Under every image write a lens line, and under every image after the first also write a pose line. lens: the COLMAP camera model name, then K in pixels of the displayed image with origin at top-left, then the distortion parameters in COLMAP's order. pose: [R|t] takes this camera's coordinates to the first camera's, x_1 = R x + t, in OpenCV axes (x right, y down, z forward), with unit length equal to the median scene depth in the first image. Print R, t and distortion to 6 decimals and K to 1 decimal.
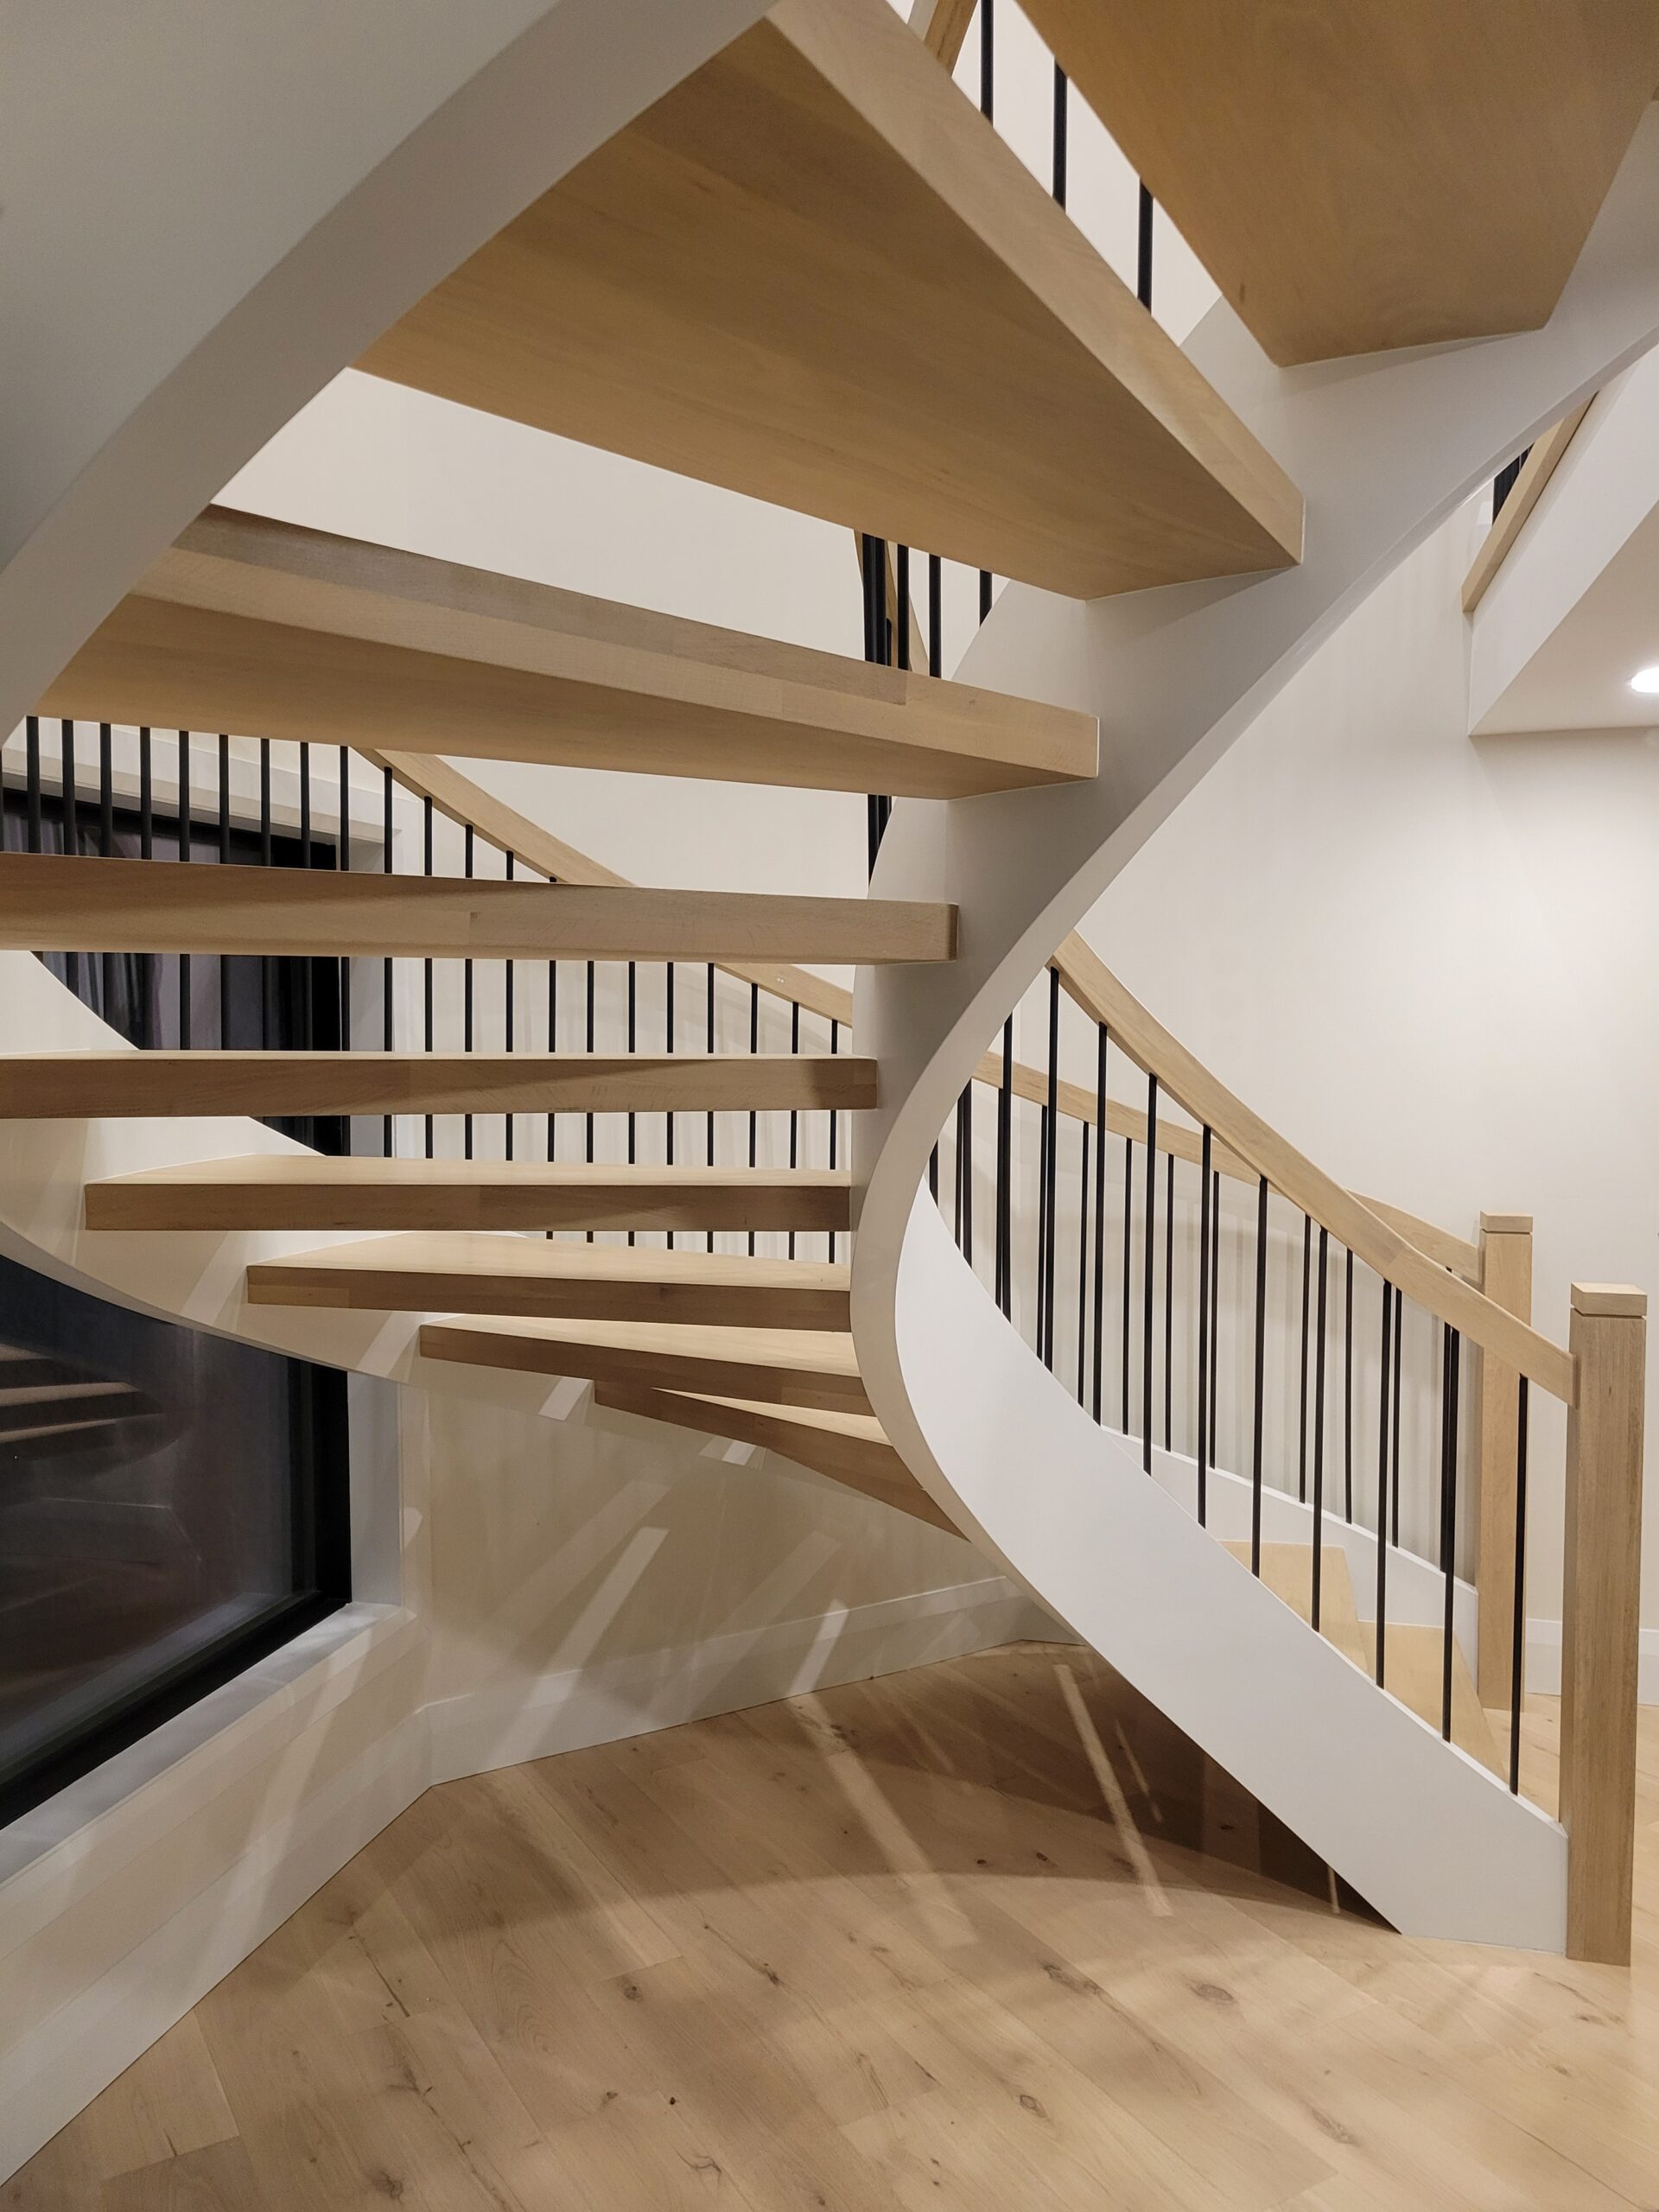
lens RADIAL K [[1666.5, 0, 834.1], [0, 1666.5, 1098.2], [0, 0, 1]] dist [0.052578, -0.040624]
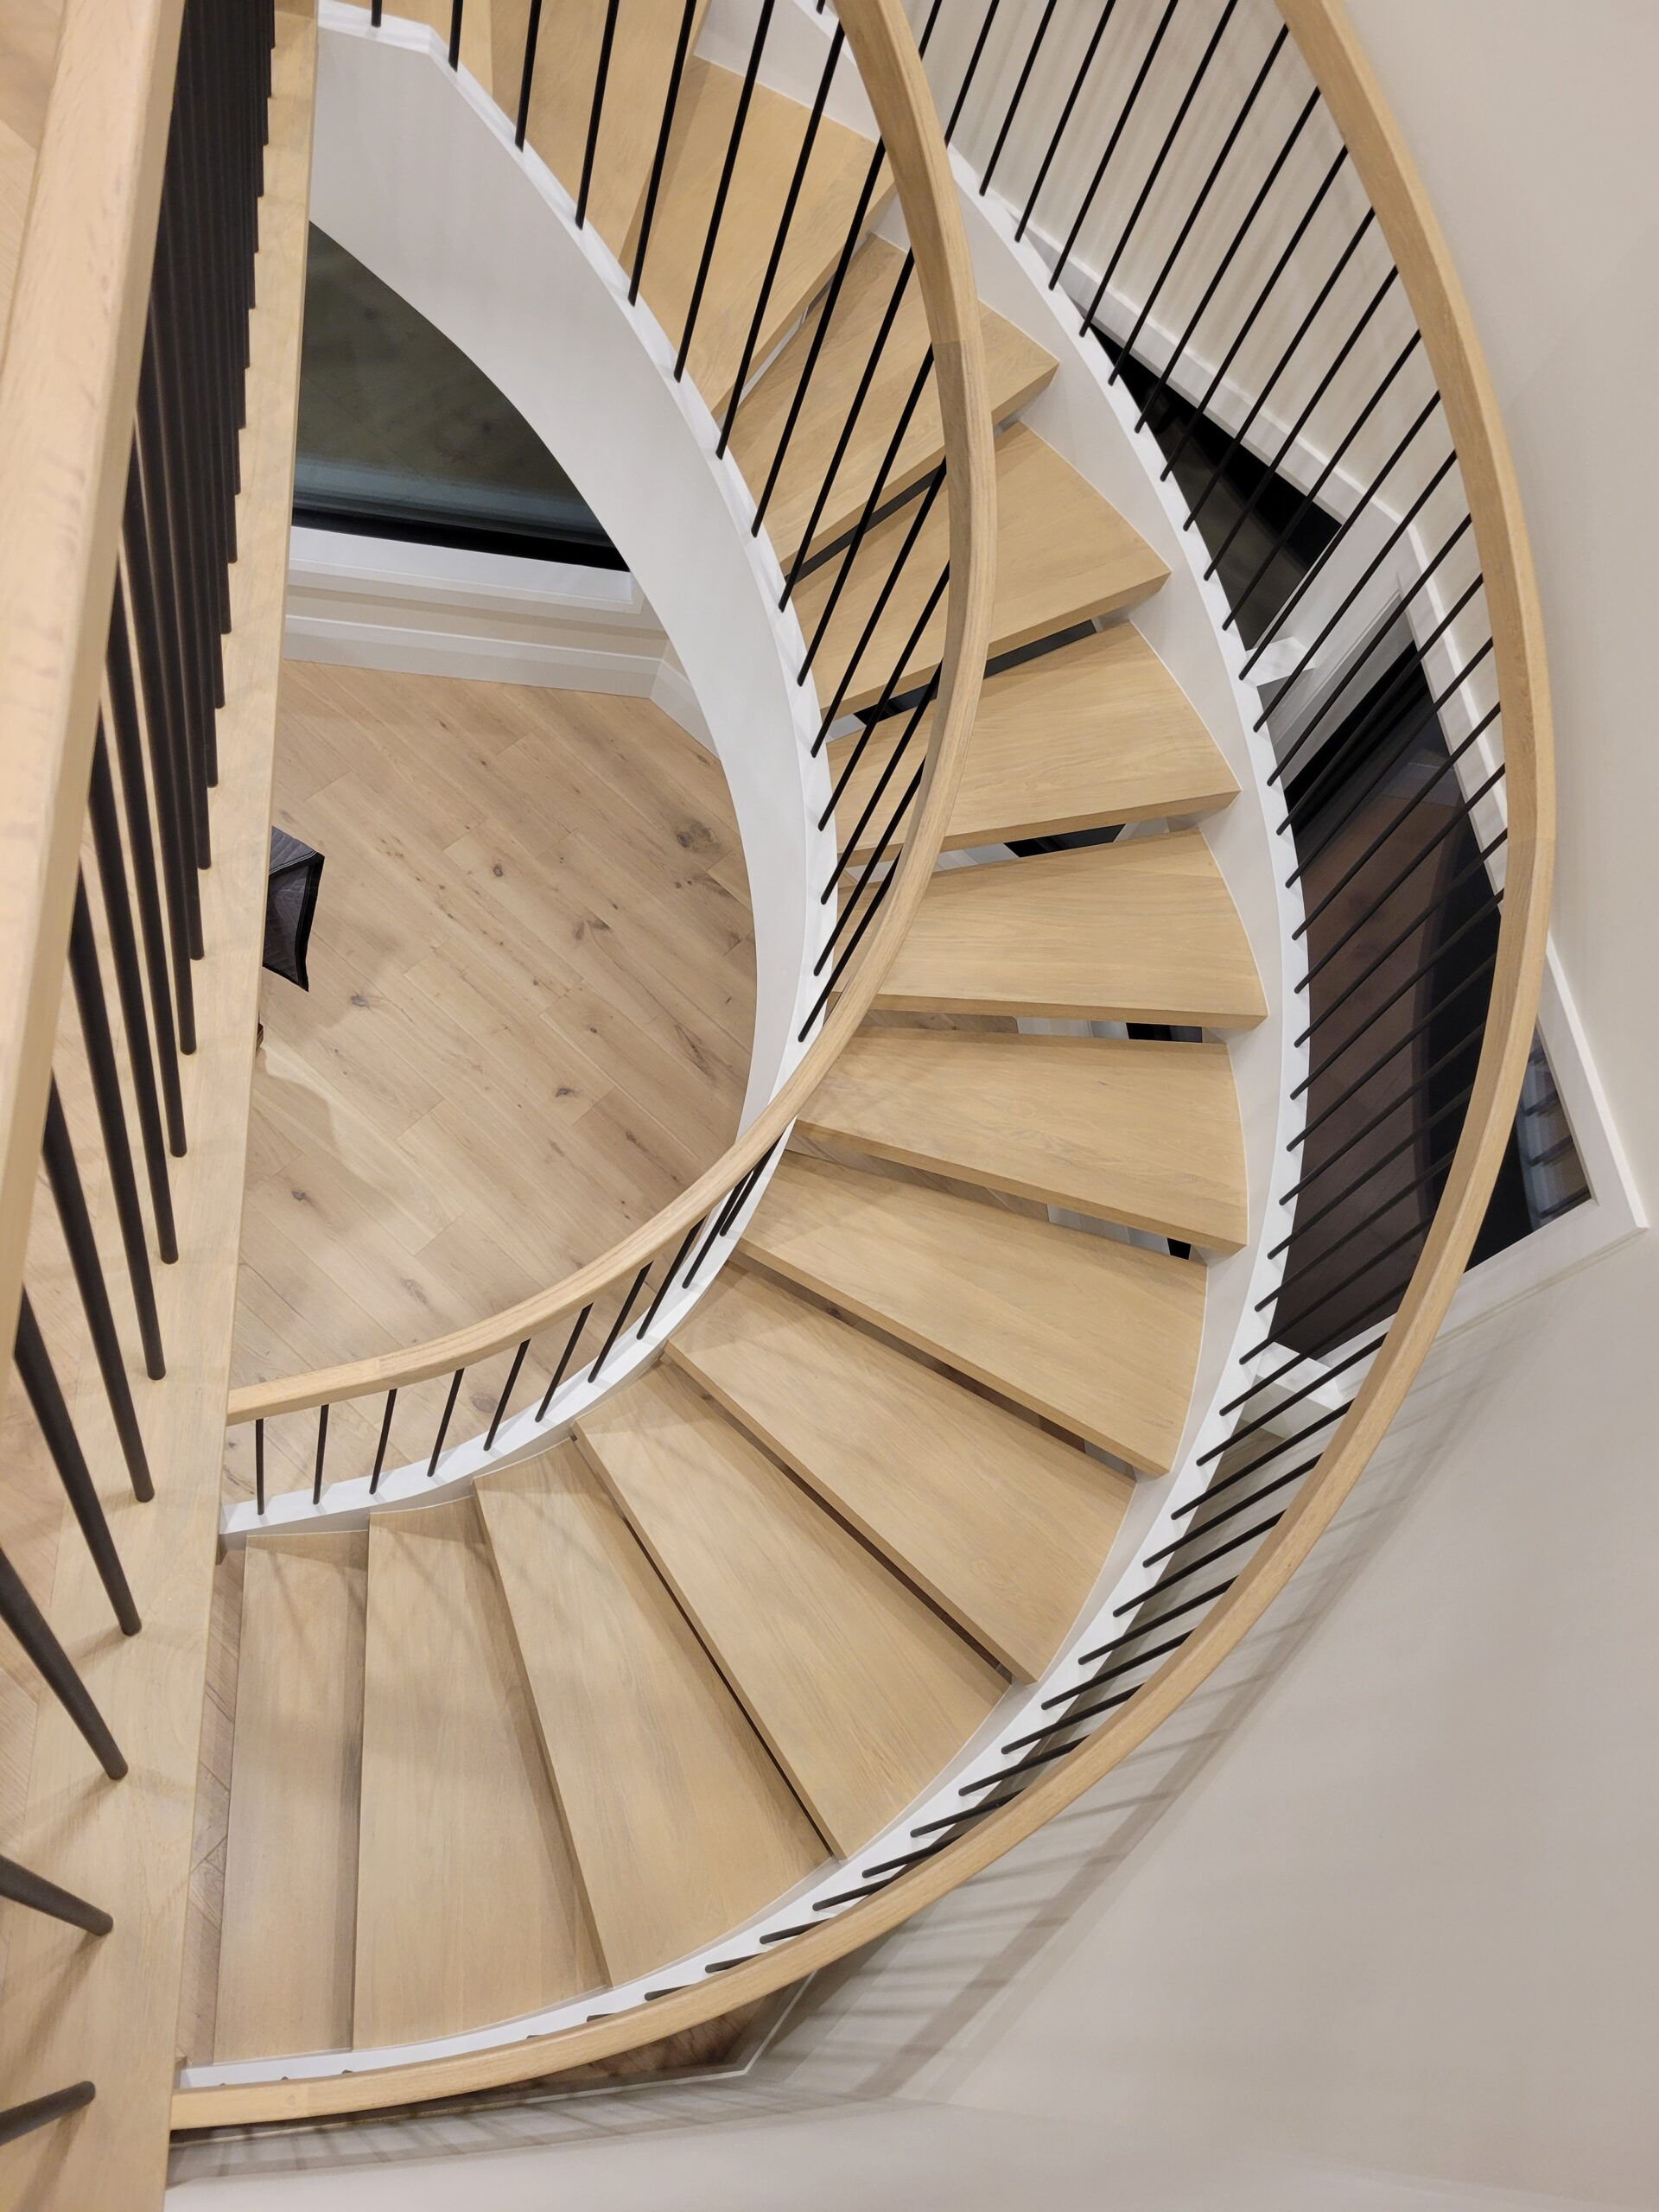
lens RADIAL K [[1666.5, 0, 802.1], [0, 1666.5, 1079.5], [0, 0, 1]] dist [0.052578, -0.040624]
pose [[-0.909307, 0.163663, -0.382590, 0.460716], [-0.288640, 0.414209, 0.863202, -0.891121], [0.299746, 0.895347, -0.329403, 1.237629]]
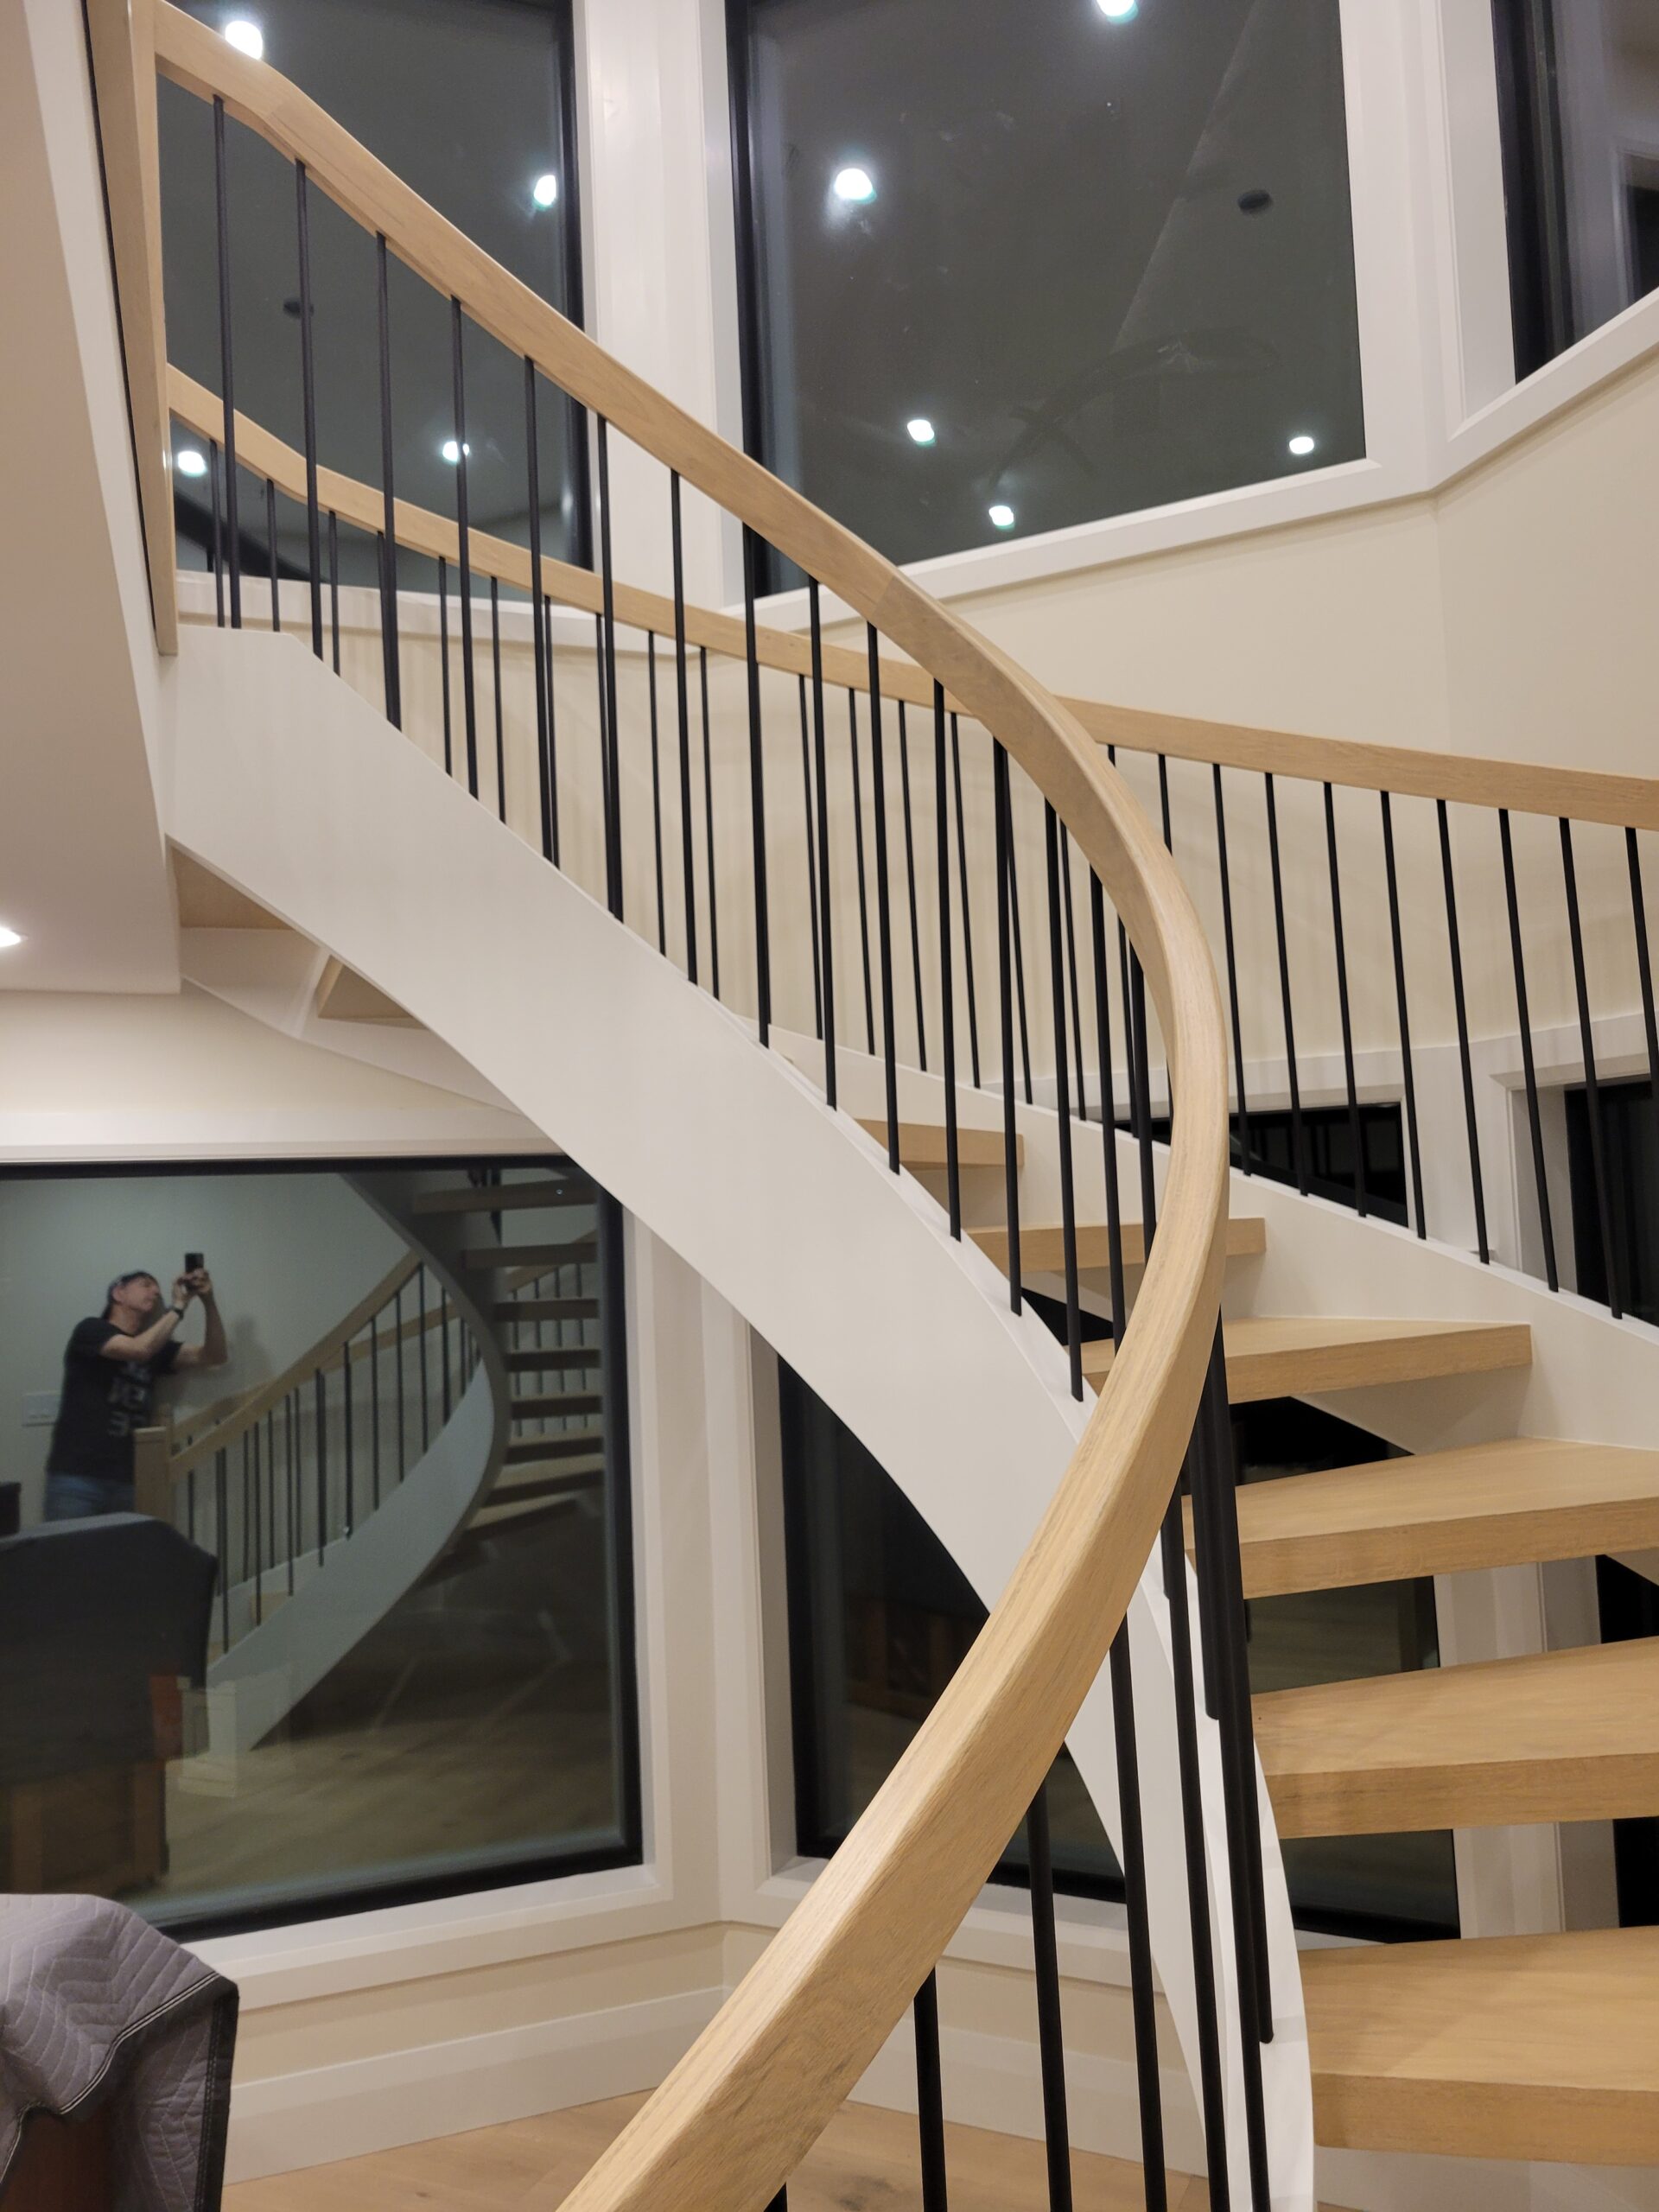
lens RADIAL K [[1666.5, 0, 794.6], [0, 1666.5, 1117.5], [0, 0, 1]] dist [0.052578, -0.040624]
pose [[-0.842993, -0.011429, -0.537803, 0.463342], [0.002283, 0.999689, -0.024824, -0.109109], [0.537920, -0.022155, -0.842705, 1.276332]]
